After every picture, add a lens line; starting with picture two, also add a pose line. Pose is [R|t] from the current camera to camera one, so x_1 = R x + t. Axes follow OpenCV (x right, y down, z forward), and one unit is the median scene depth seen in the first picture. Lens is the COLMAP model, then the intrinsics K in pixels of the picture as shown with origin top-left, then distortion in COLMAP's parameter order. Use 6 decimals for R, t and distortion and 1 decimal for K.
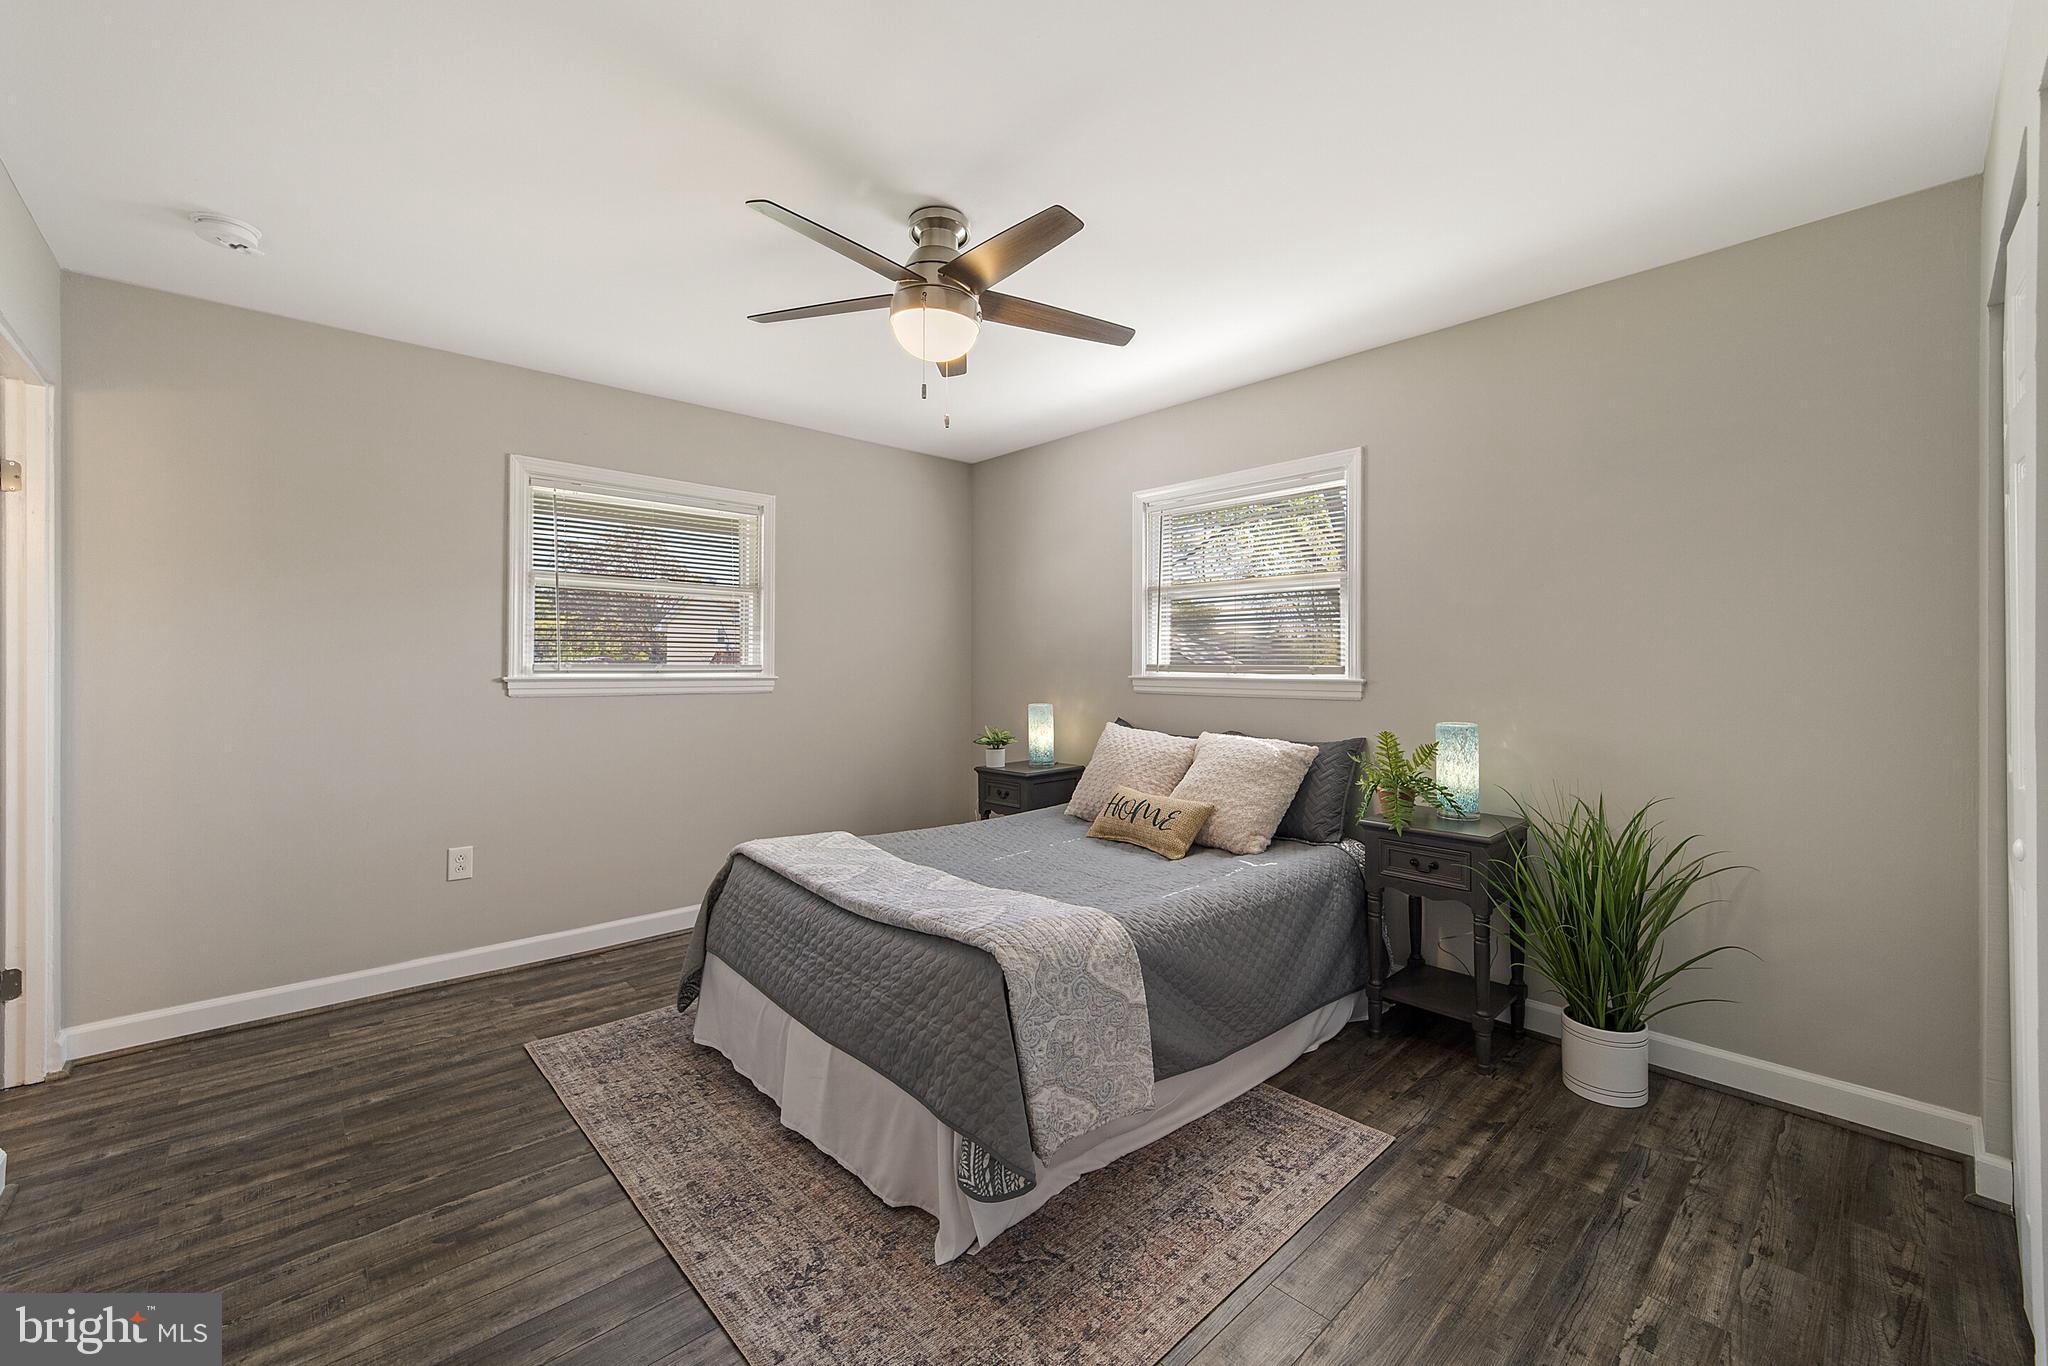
lens RADIAL K [[827.7, 0, 1024.9], [0, 827.7, 664.7], [0, 0, 1]] dist [-0.001475, -0.000452]
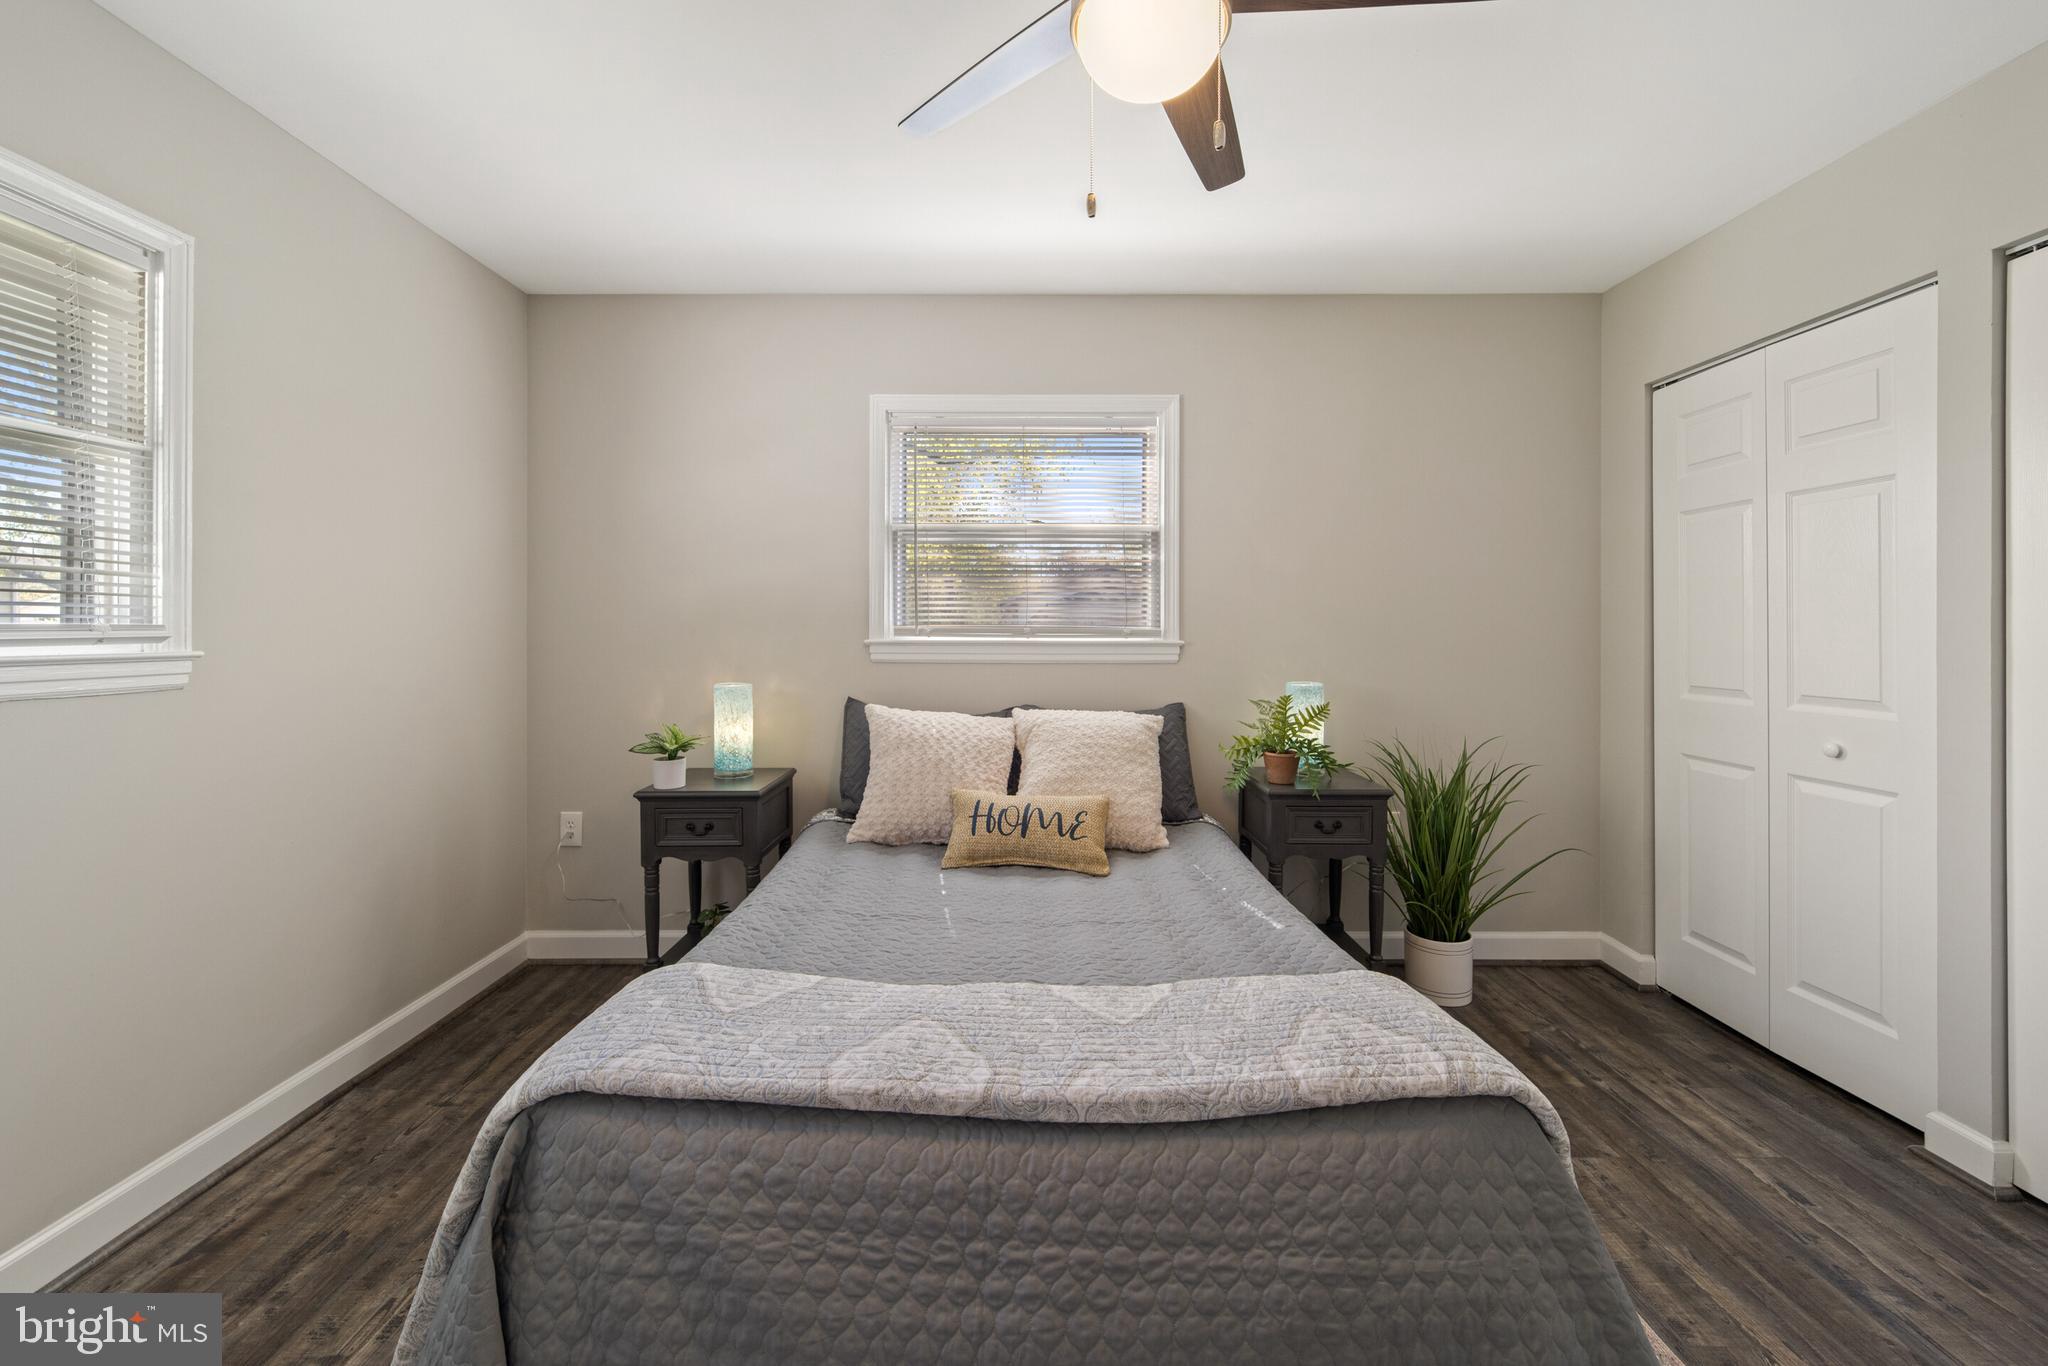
lens RADIAL K [[837.8, 0, 1023.1], [0, 837.8, 634.2], [0, 0, 1]] dist [-0.001674, -0.000630]
pose [[0.680390, -0.004859, 0.732834, -0.423075], [0.000797, 0.999982, 0.005890, 0.003830], [-0.732850, -0.003424, 0.680381, 0.488943]]
